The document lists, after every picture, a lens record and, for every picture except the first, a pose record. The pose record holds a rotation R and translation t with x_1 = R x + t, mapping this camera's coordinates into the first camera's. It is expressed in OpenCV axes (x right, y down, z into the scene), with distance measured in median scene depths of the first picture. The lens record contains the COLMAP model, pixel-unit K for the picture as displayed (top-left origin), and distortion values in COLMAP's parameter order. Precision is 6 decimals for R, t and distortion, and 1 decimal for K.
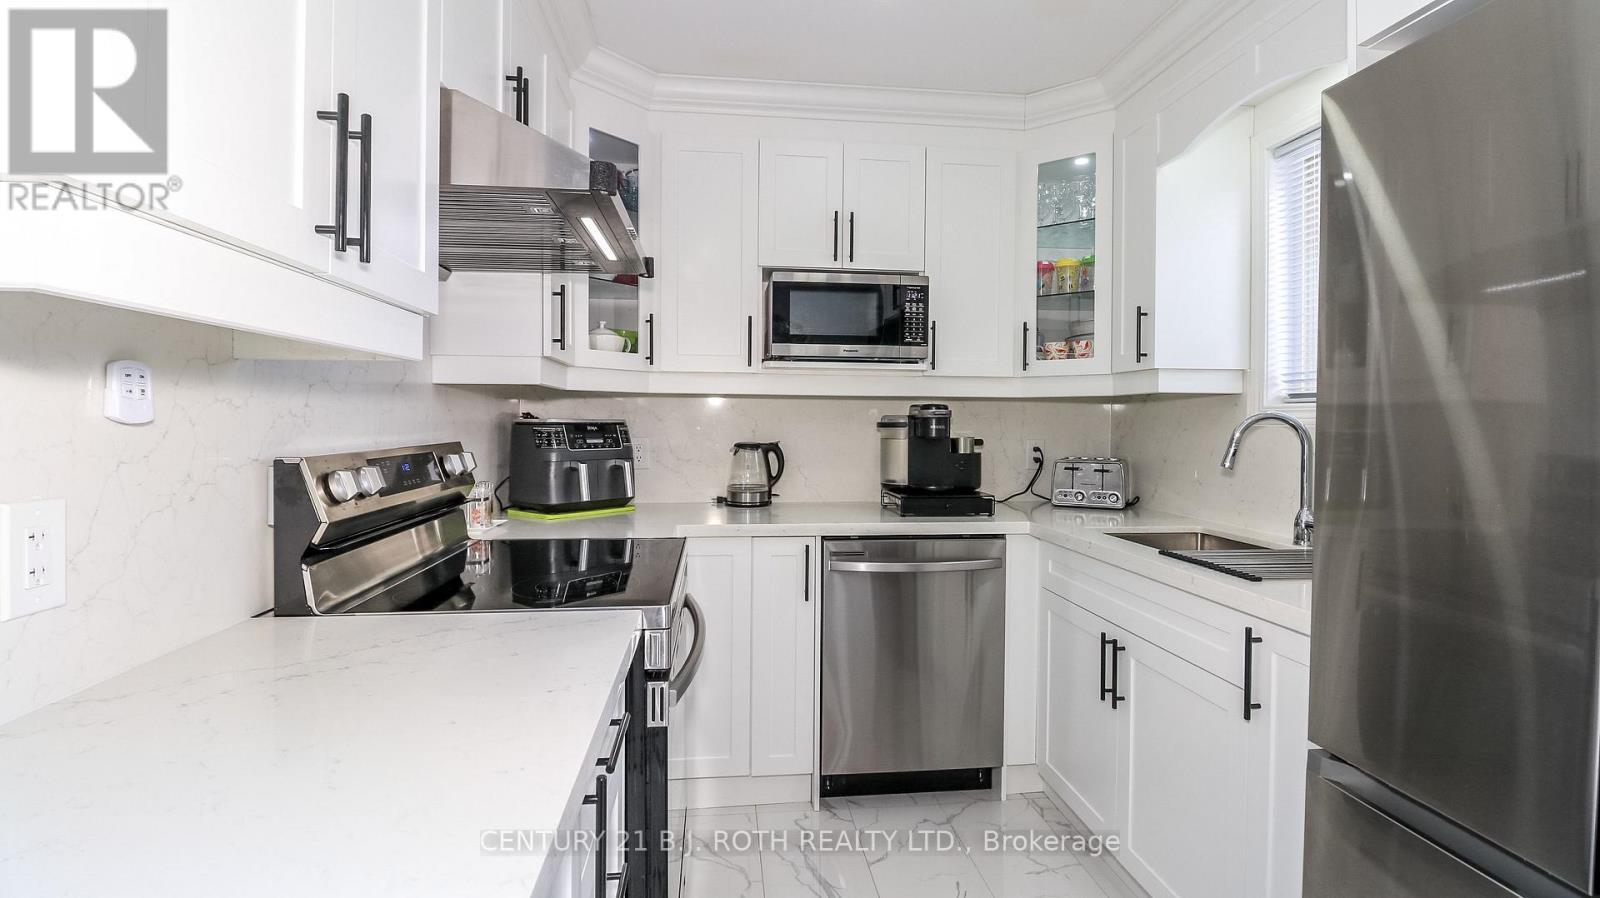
lens RADIAL K [[747.6, 0, 803.3], [0, 747.6, 423.7], [0, 0, 1]] dist [-0.001735, -0.012566]
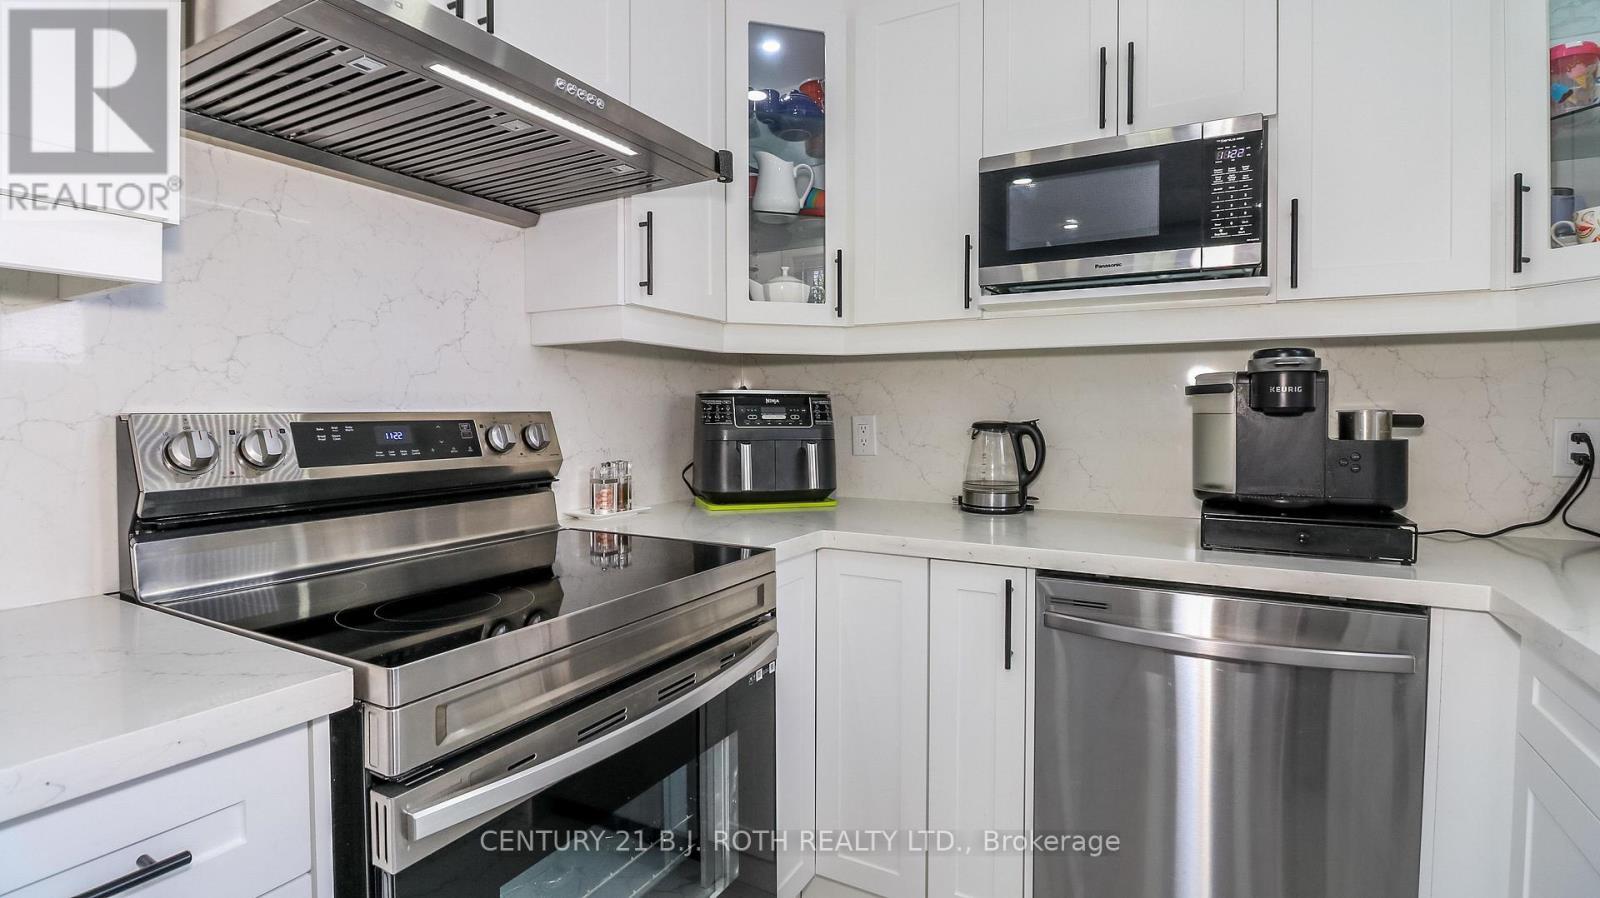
lens RADIAL K [[747.6, 0, 803.3], [0, 747.6, 423.7], [0, 0, 1]] dist [-0.001735, -0.012566]
pose [[0.815033, 0.001689, -0.579412, 0.202114], [0.002294, 0.999979, 0.006141, 0.024446], [0.579409, -0.006334, 0.815012, 0.348724]]
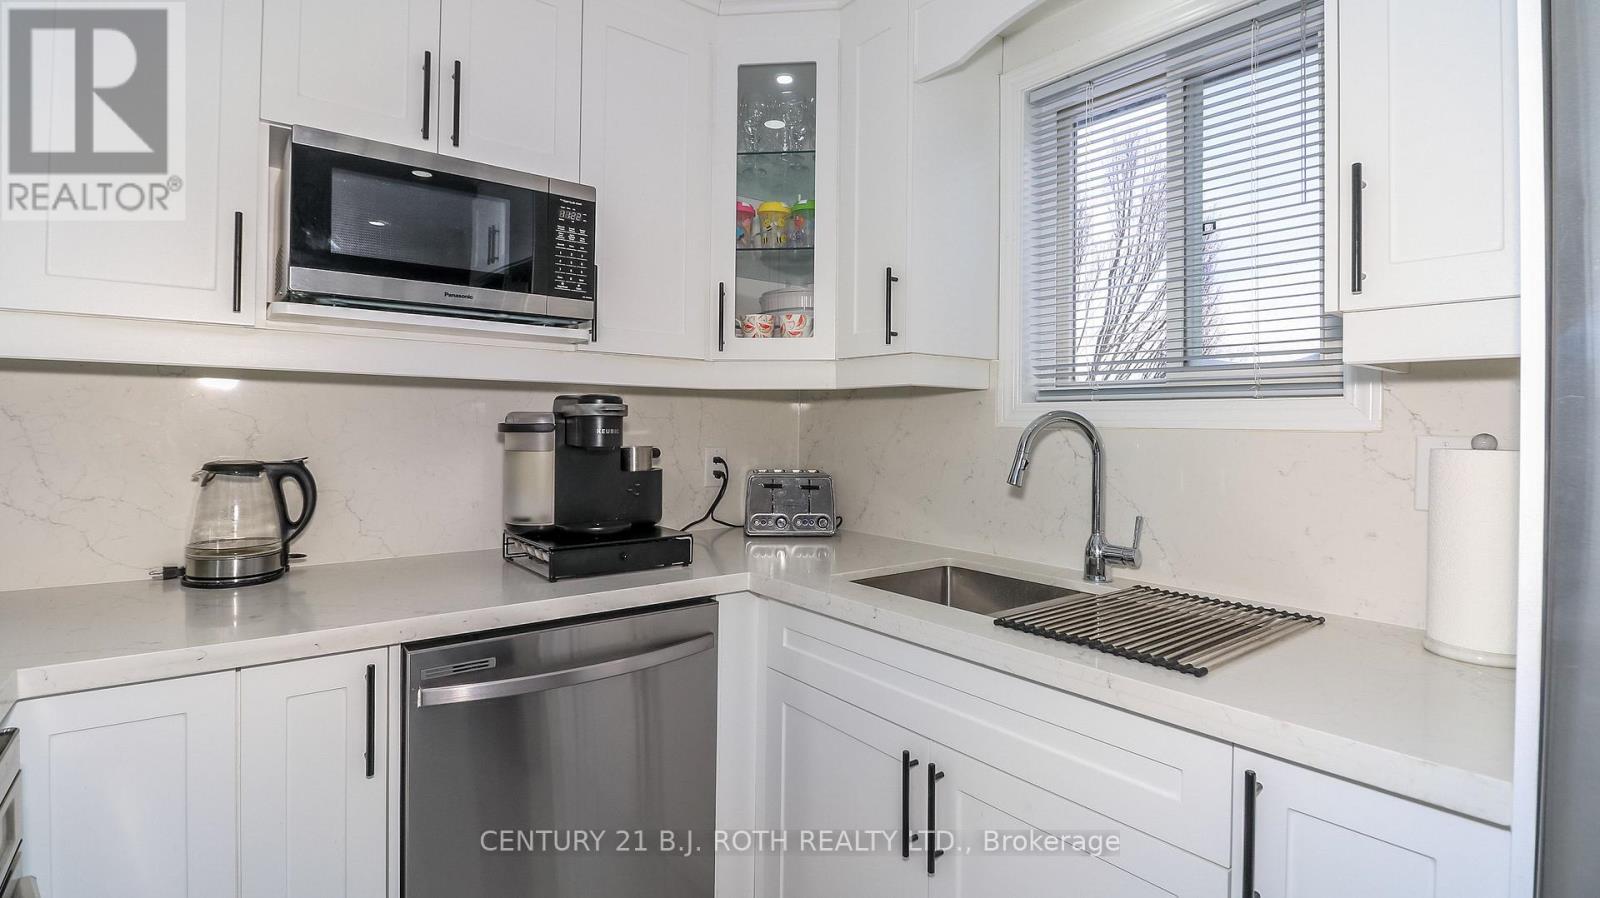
lens RADIAL K [[747.6, 0, 803.3], [0, 747.6, 423.7], [0, 0, 1]] dist [-0.001735, -0.012566]
pose [[0.850378, 0.002208, 0.526168, -0.010425], [-0.001521, 0.999997, -0.001738, -0.001166], [-0.526171, 0.000678, 0.850379, 0.370205]]
